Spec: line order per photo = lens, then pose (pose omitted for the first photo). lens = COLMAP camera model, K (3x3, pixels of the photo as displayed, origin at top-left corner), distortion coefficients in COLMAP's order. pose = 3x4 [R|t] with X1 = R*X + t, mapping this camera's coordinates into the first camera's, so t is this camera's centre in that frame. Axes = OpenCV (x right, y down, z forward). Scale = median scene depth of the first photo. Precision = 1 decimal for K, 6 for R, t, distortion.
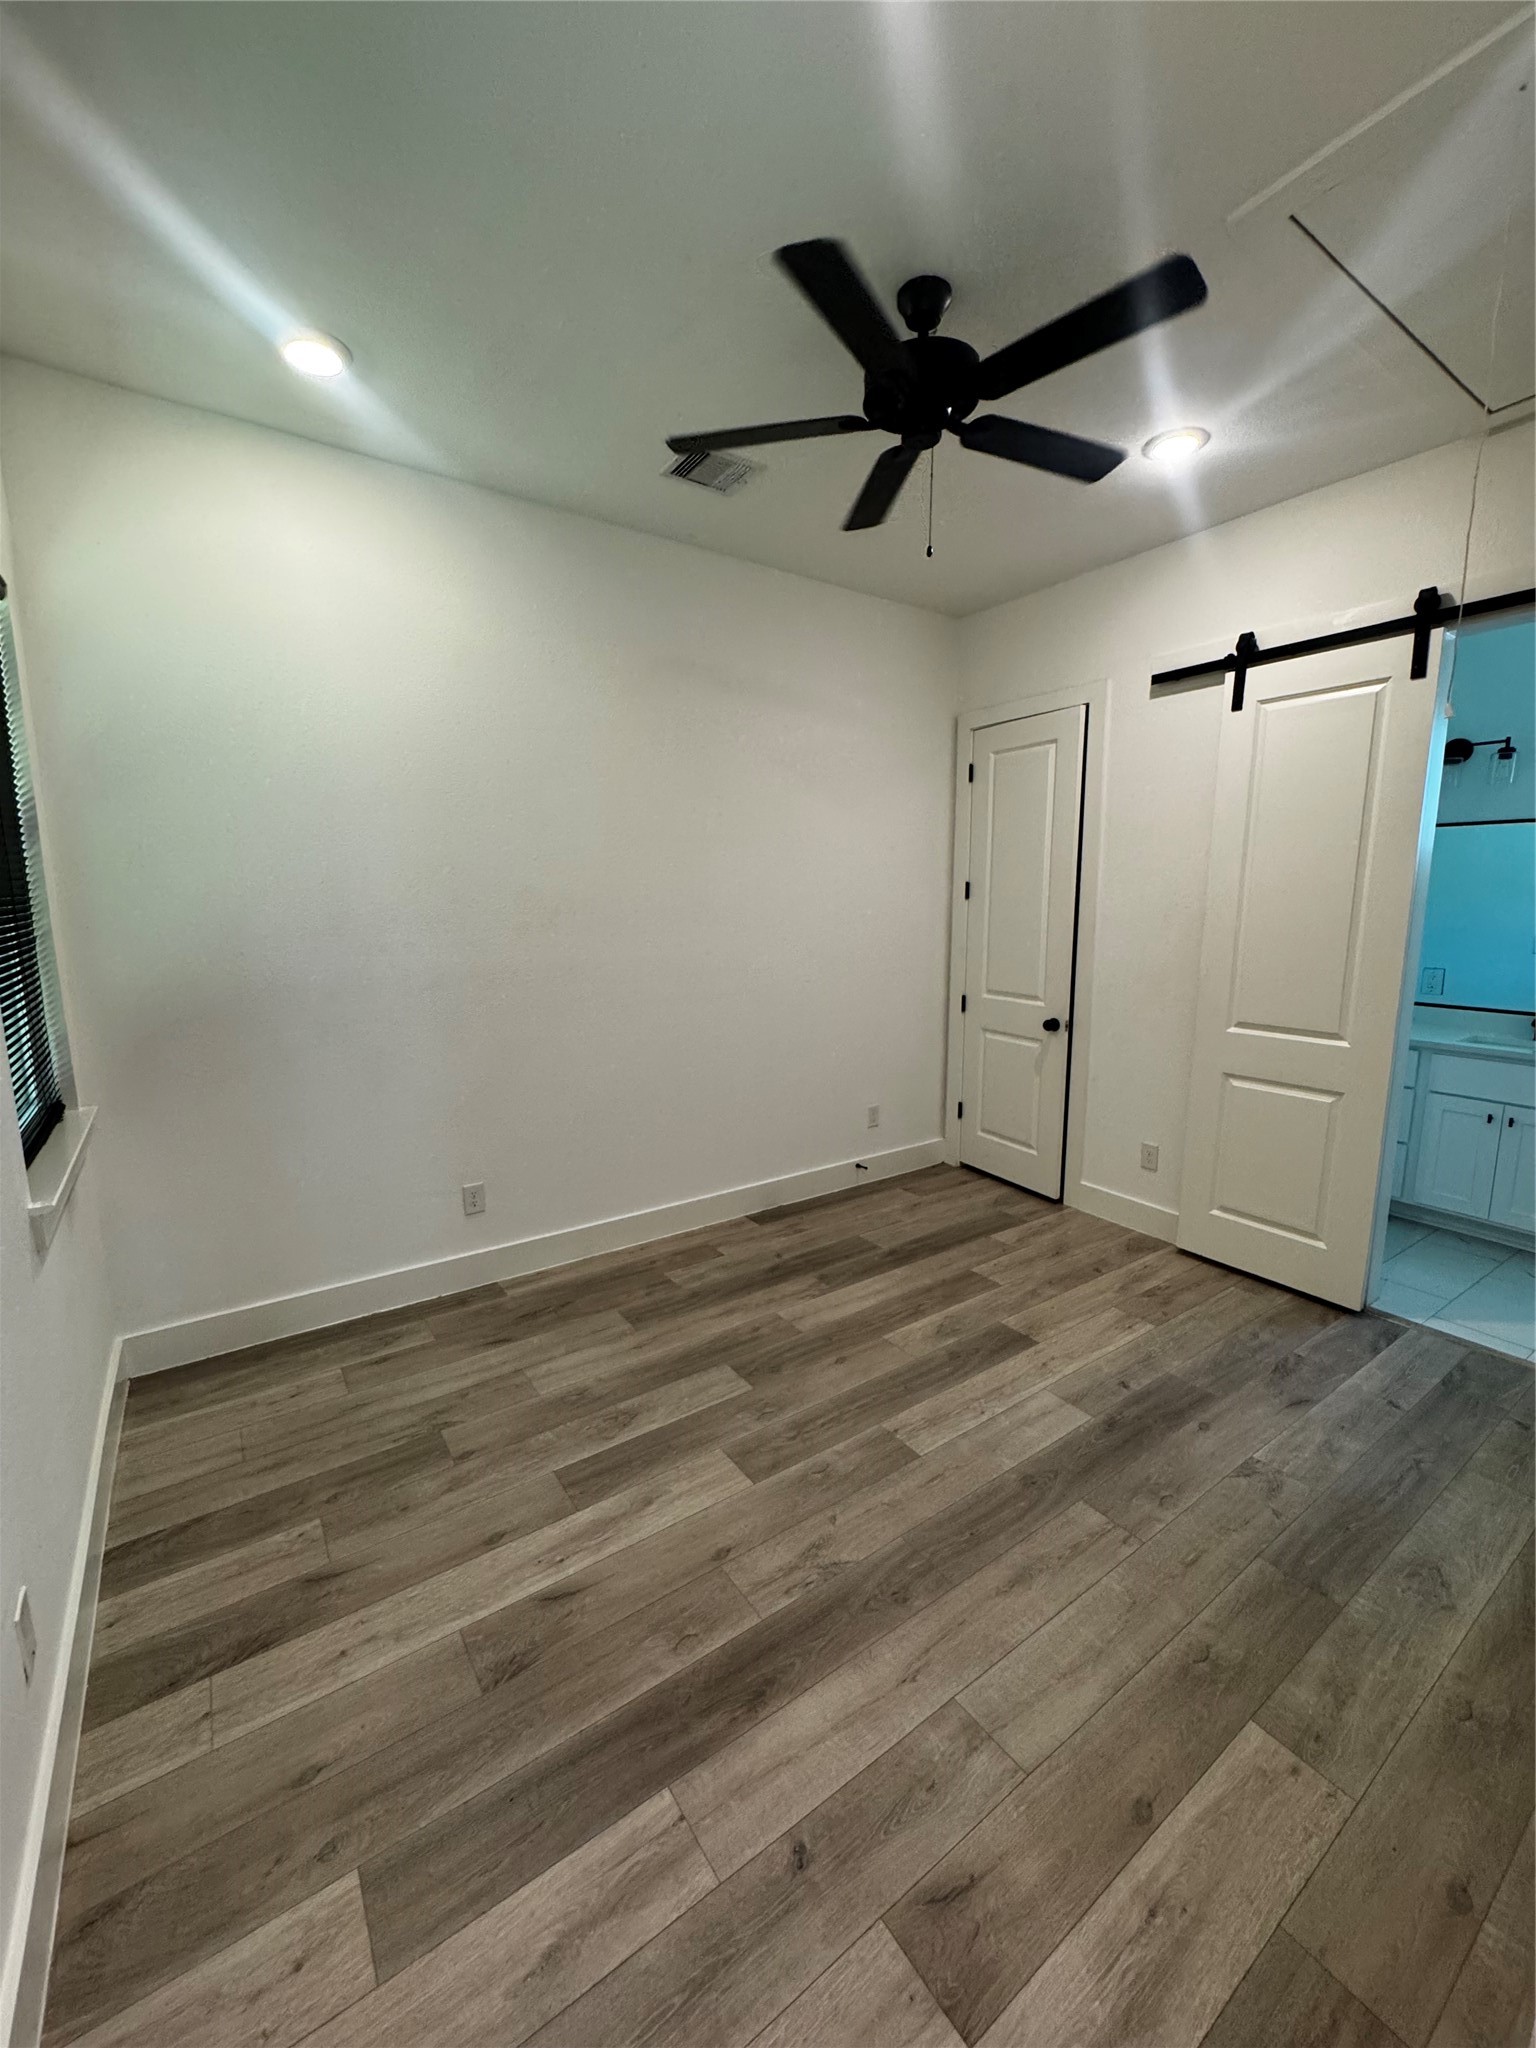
lens RADIAL K [[816.5, 0, 765.9], [0, 816.5, 1021.1], [0, 0, 1]] dist [-0.003337, -0.000133]
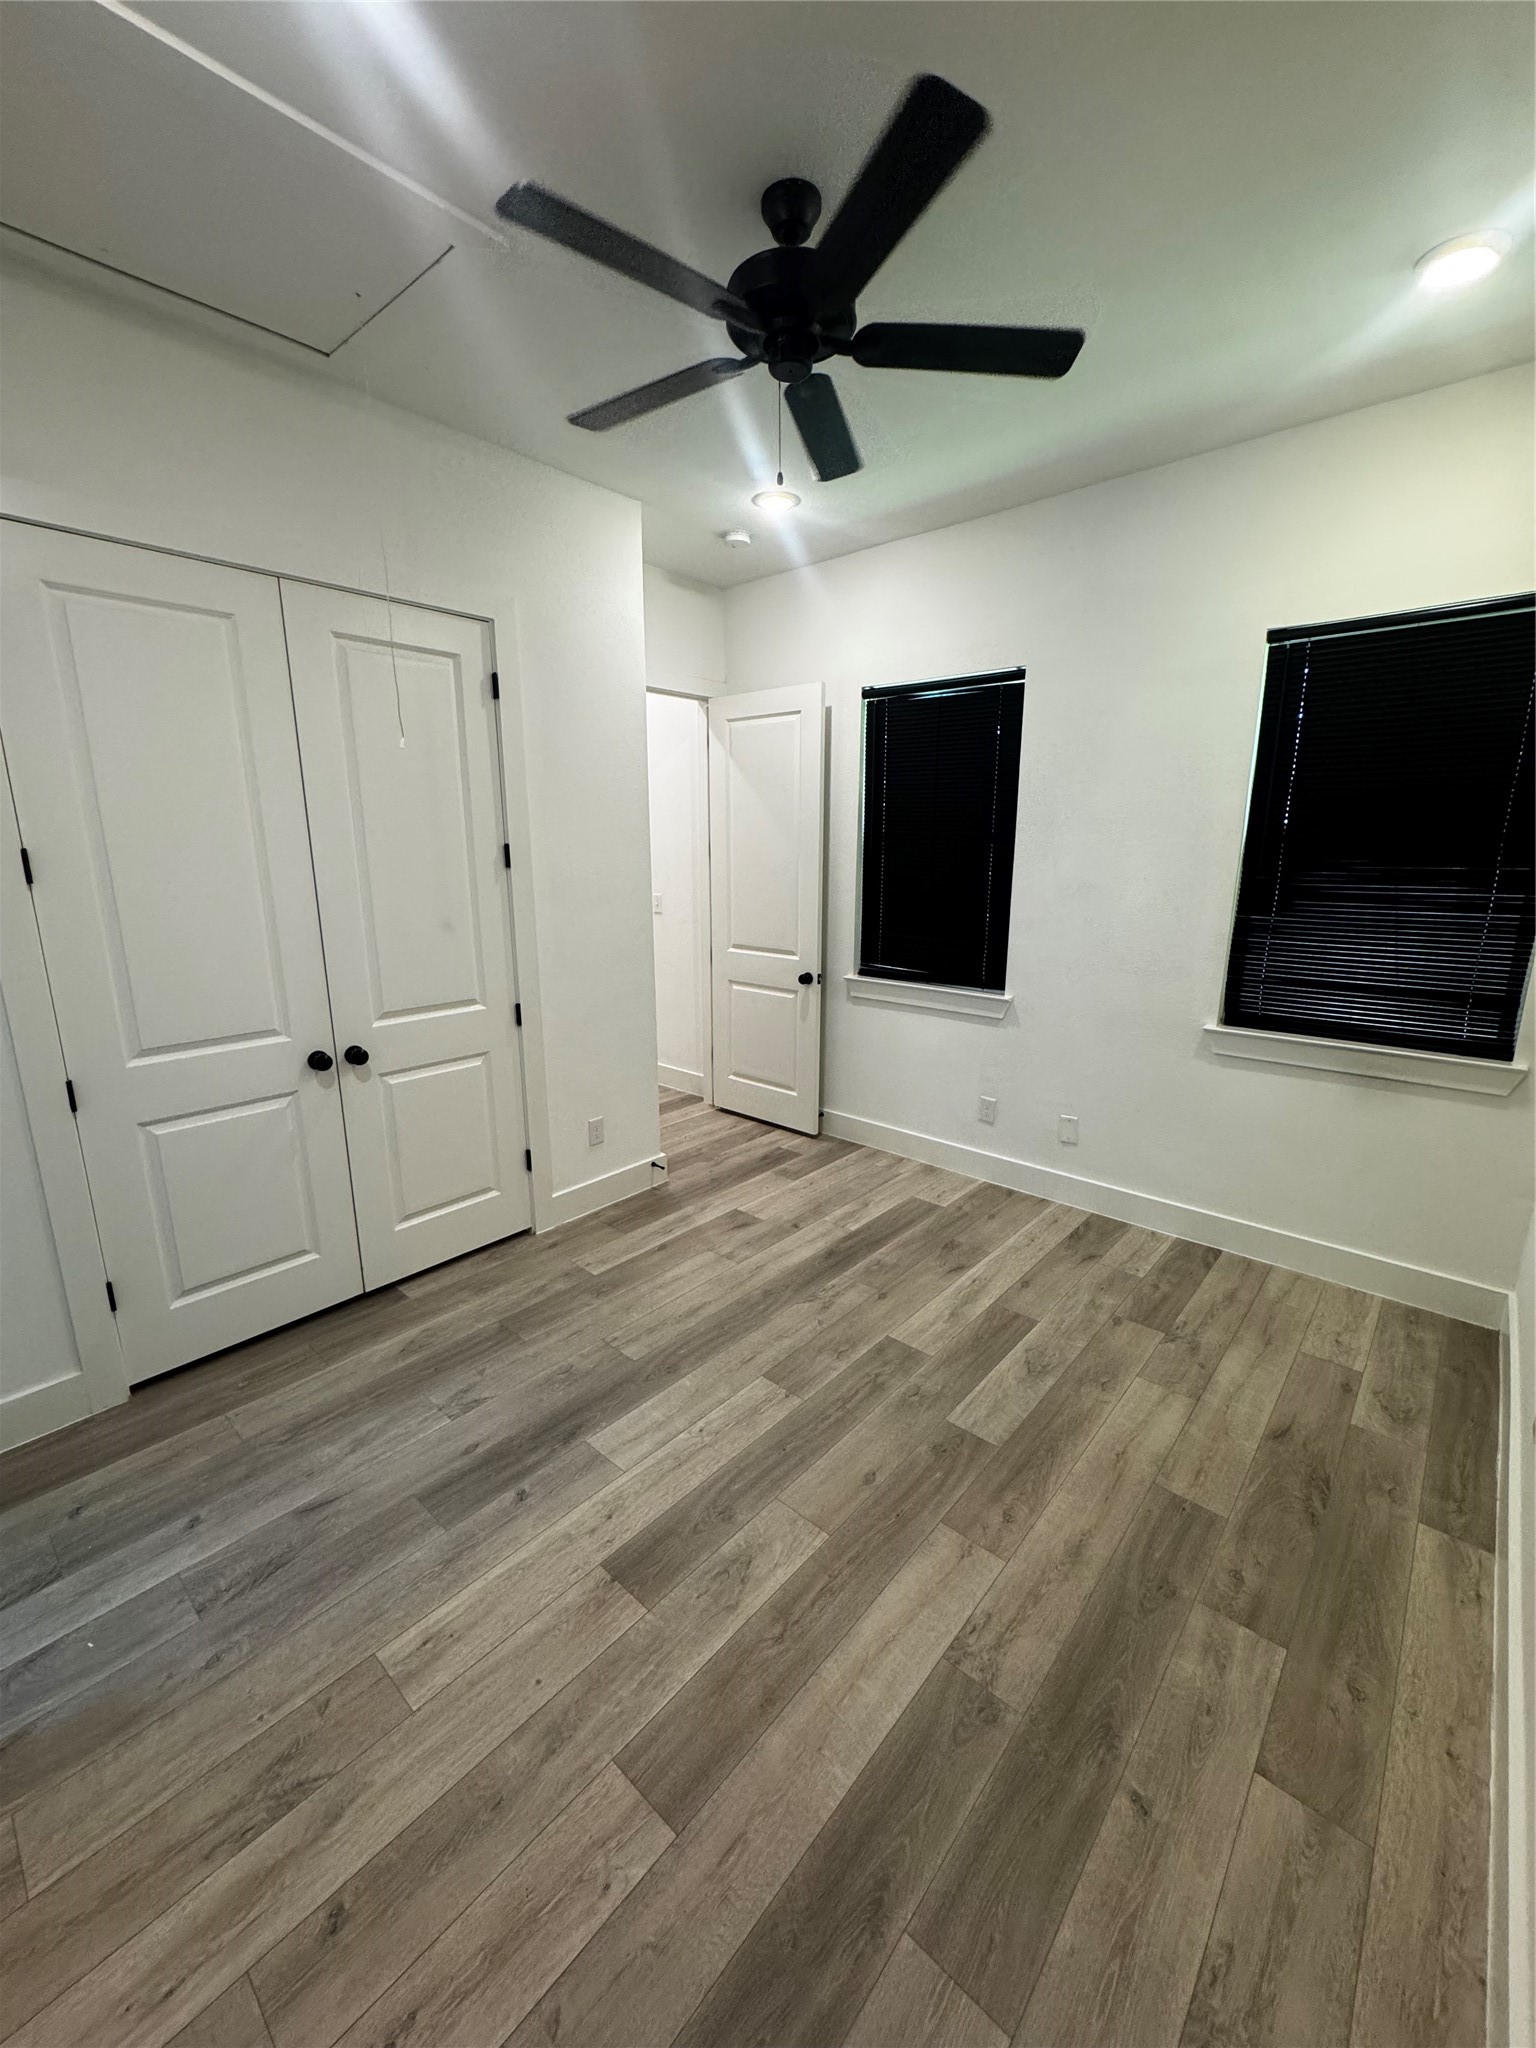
lens RADIAL K [[816.5, 0, 772.5], [0, 816.5, 1026.2], [0, 0, 1]] dist [-0.003337, -0.000133]
pose [[-0.970583, 0.056711, -0.233994, 0.383217], [-0.033315, 0.930882, 0.363797, -0.303655], [0.238452, 0.360890, -0.901609, 1.717187]]
